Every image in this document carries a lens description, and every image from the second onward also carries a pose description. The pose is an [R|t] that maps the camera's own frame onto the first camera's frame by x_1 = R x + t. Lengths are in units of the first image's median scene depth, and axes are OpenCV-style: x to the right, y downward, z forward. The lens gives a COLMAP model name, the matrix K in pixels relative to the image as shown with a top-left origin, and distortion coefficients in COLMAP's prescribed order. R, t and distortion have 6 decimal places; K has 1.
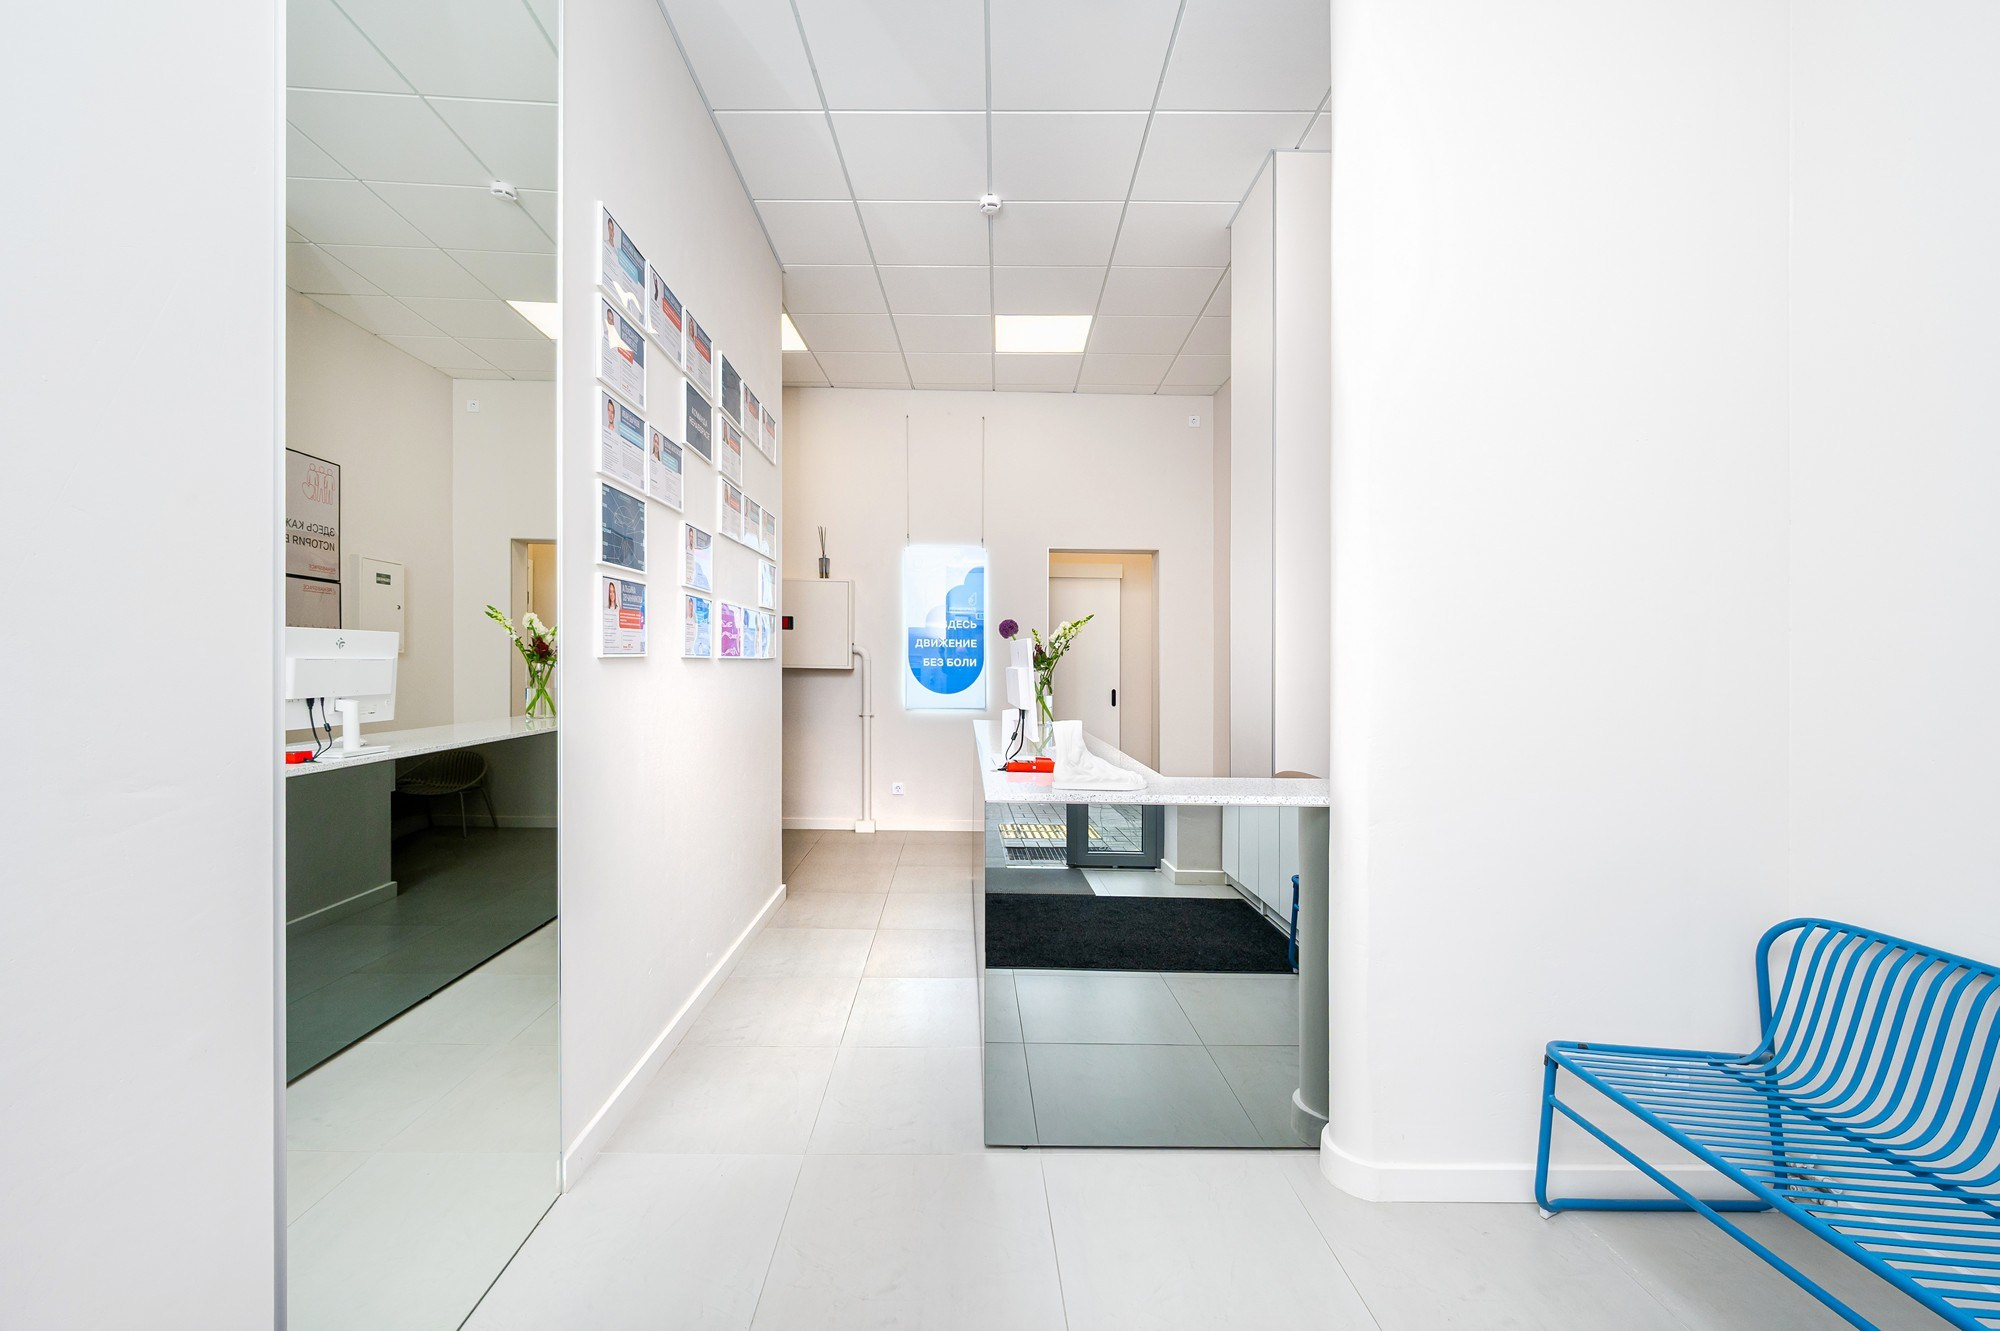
lens RADIAL K [[819.6, 0, 989.9], [0, 819.6, 659.3], [0, 0, 1]] dist [-0.002207, -0.000182]
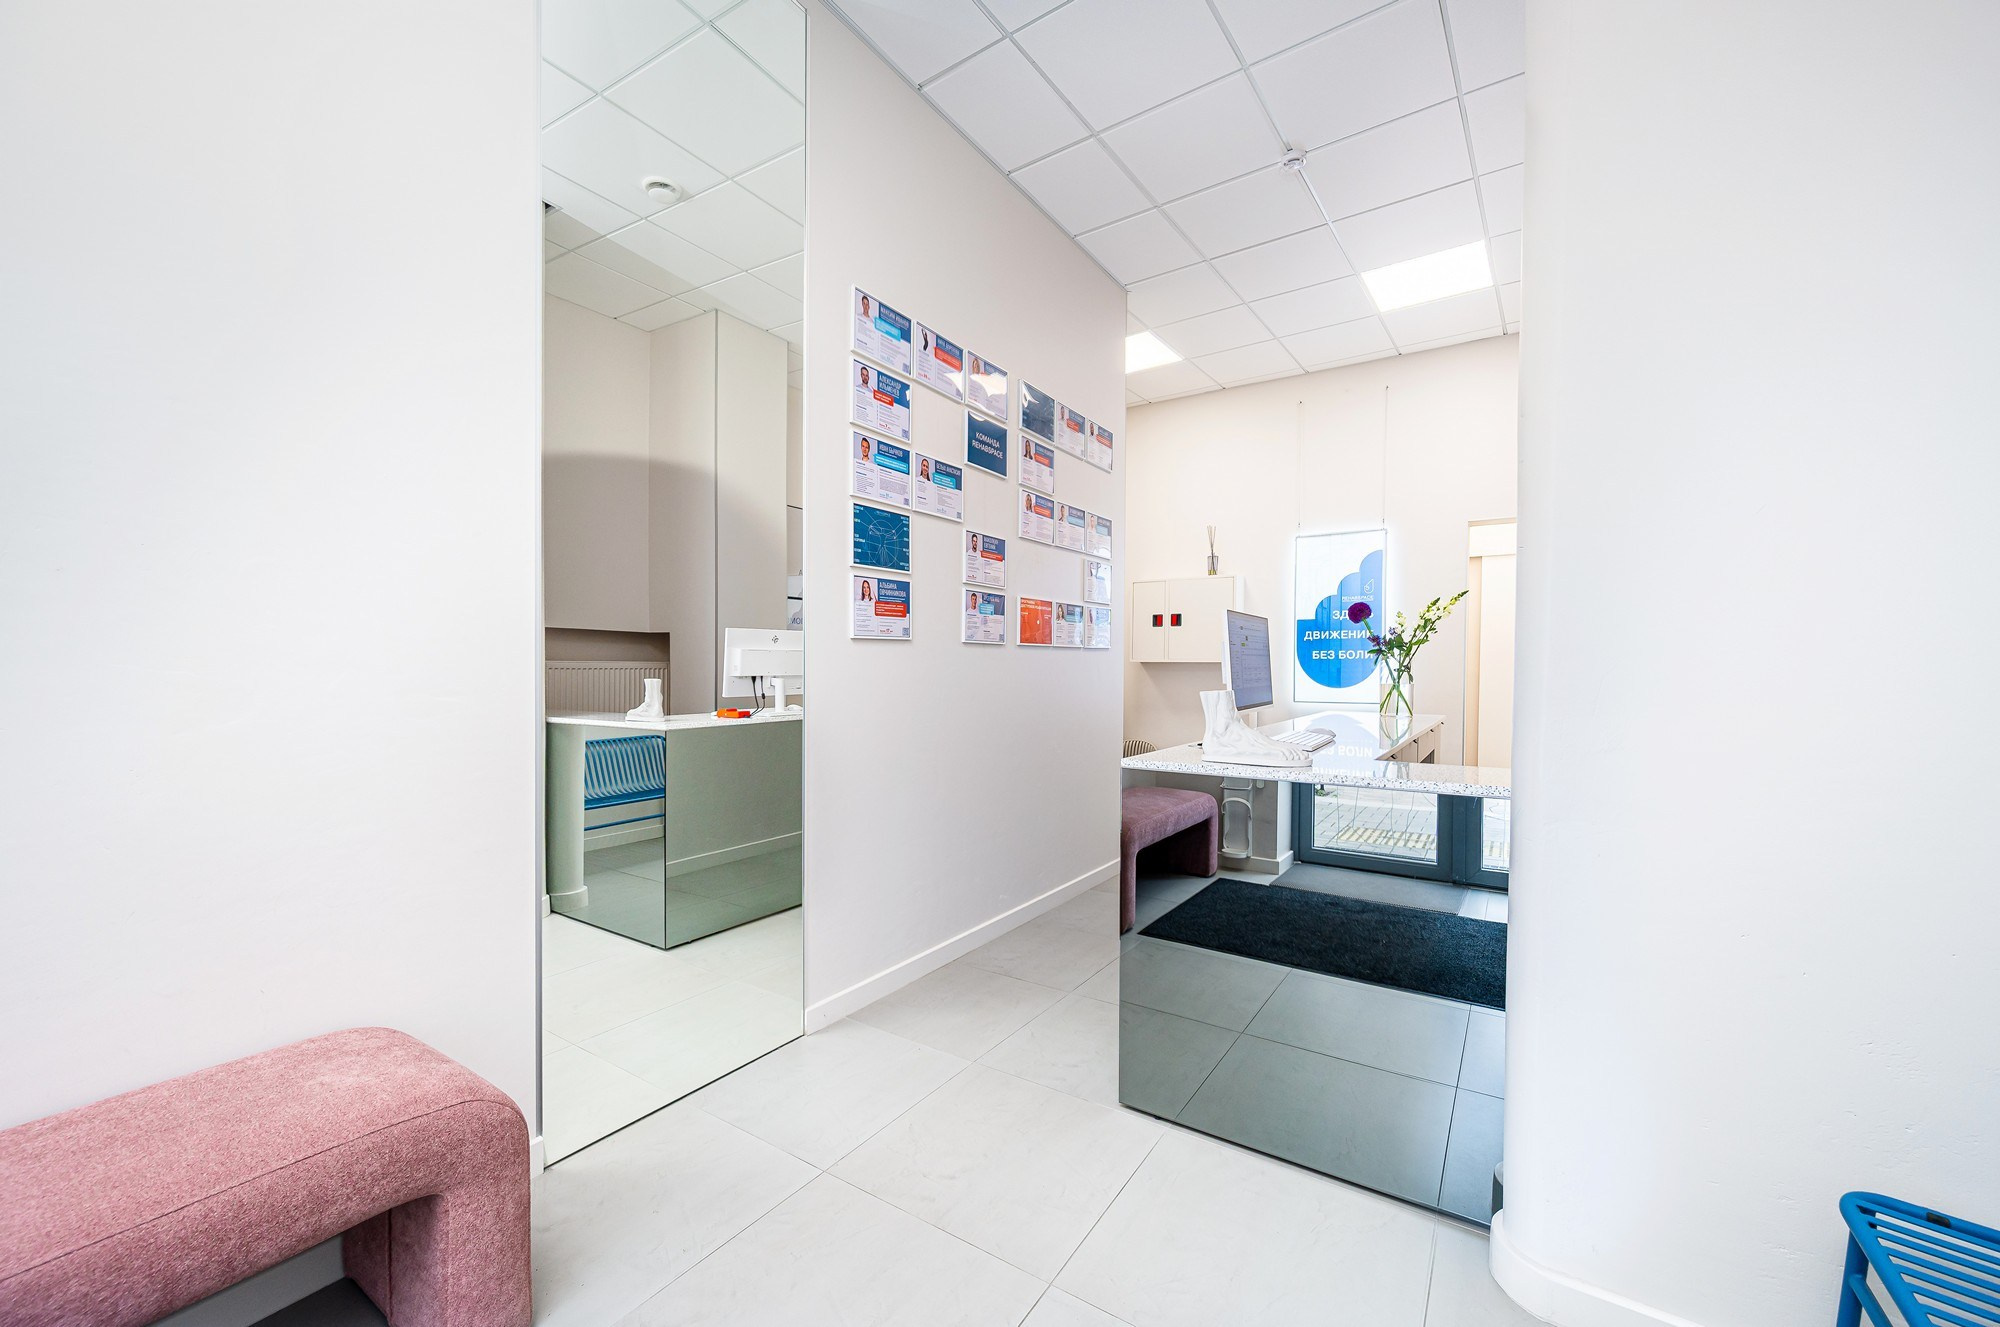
lens RADIAL K [[794.7, 0, 1027.1], [0, 794.7, 667.5], [0, 0, 1]] dist [0.020056, -0.000072]
pose [[0.833211, -0.009216, -0.552879, 0.330634], [0.009281, 0.999953, -0.002682, 0.036889], [0.552878, -0.002896, 0.833257, 0.075787]]
